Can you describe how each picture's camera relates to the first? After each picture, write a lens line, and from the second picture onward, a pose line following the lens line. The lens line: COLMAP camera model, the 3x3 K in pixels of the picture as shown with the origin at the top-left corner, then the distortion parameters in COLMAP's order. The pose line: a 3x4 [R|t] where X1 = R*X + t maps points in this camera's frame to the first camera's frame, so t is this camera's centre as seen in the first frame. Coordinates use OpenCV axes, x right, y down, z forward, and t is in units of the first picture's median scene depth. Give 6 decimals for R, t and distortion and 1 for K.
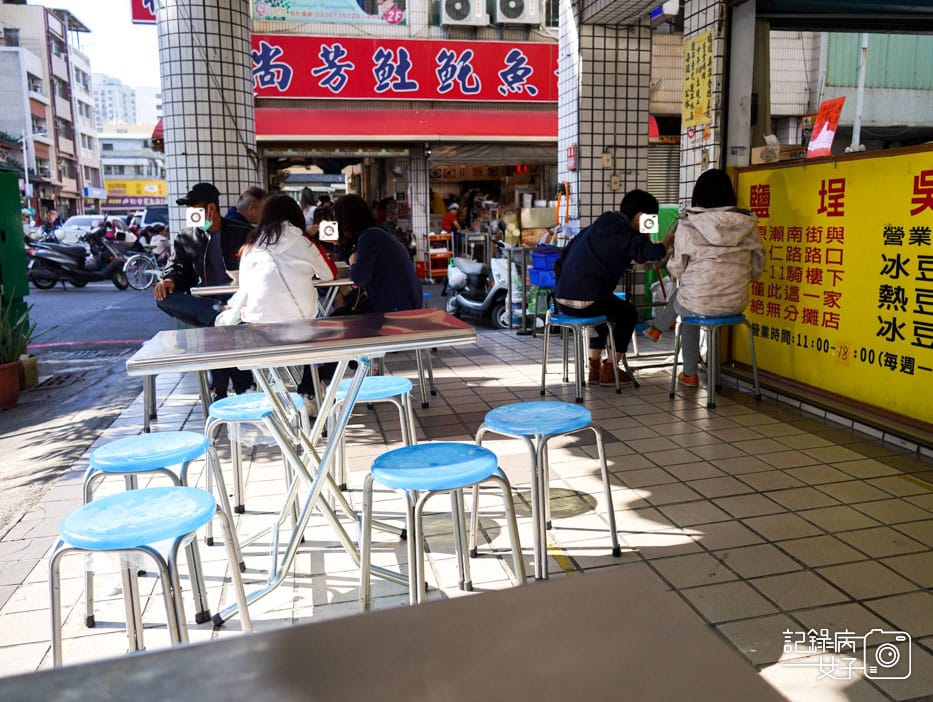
lens RADIAL K [[827.6, 0, 468.3], [0, 827.6, 350.8], [0, 0, 1]] dist [-0.031096, 0.014450]
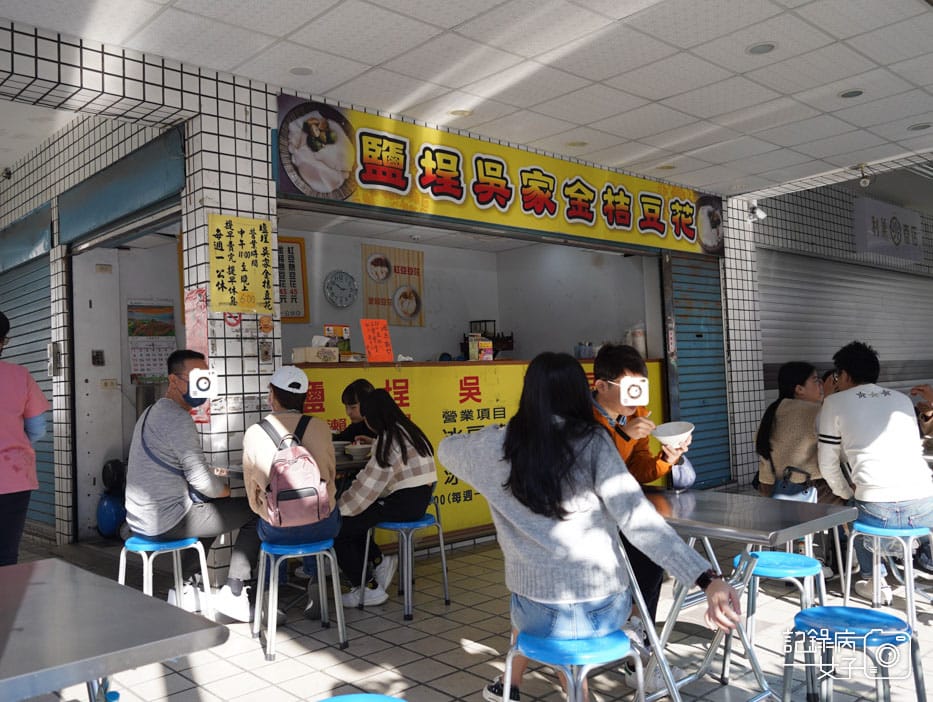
lens RADIAL K [[849.1, 0, 462.5], [0, 849.1, 354.5], [0, 0, 1]] dist [-0.011767, 0.027581]
pose [[-0.523284, 0.069301, 0.849336, -0.789309], [0.179999, 0.983188, 0.030677, -0.272891], [-0.832931, 0.168932, -0.526961, 1.638610]]
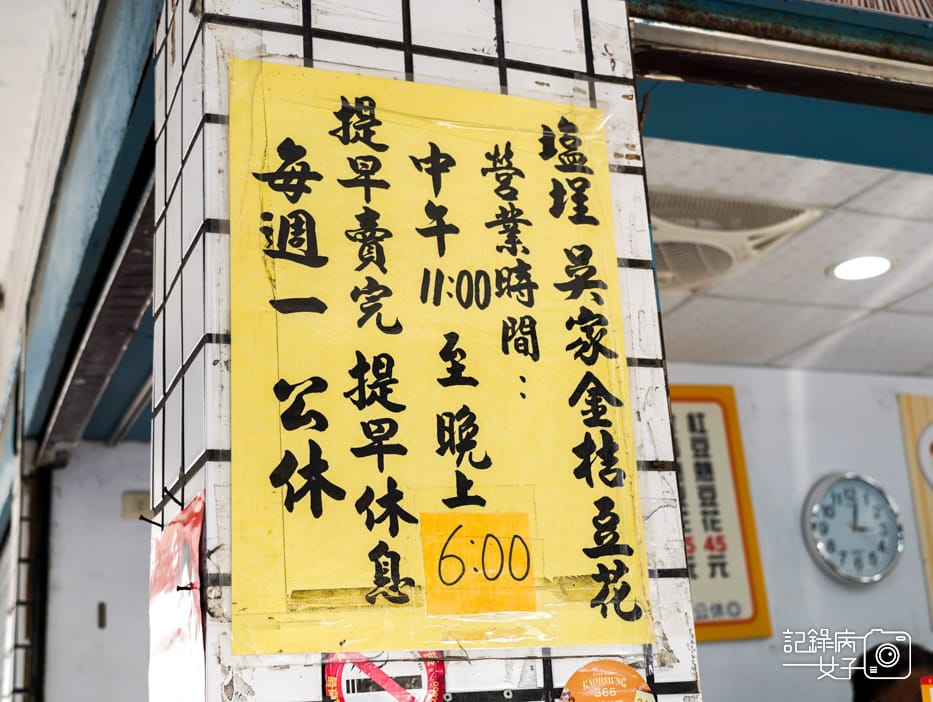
lens RADIAL K [[1336.9, 0, 464.0], [0, 1336.9, 347.7], [0, 0, 1]] dist [0.022362, 0.000000]
pose [[-0.181785, 0.306312, 0.934413, 0.069298], [0.212218, 0.940073, -0.266881, -0.331805], [-0.960166, 0.149784, -0.235896, 1.322077]]
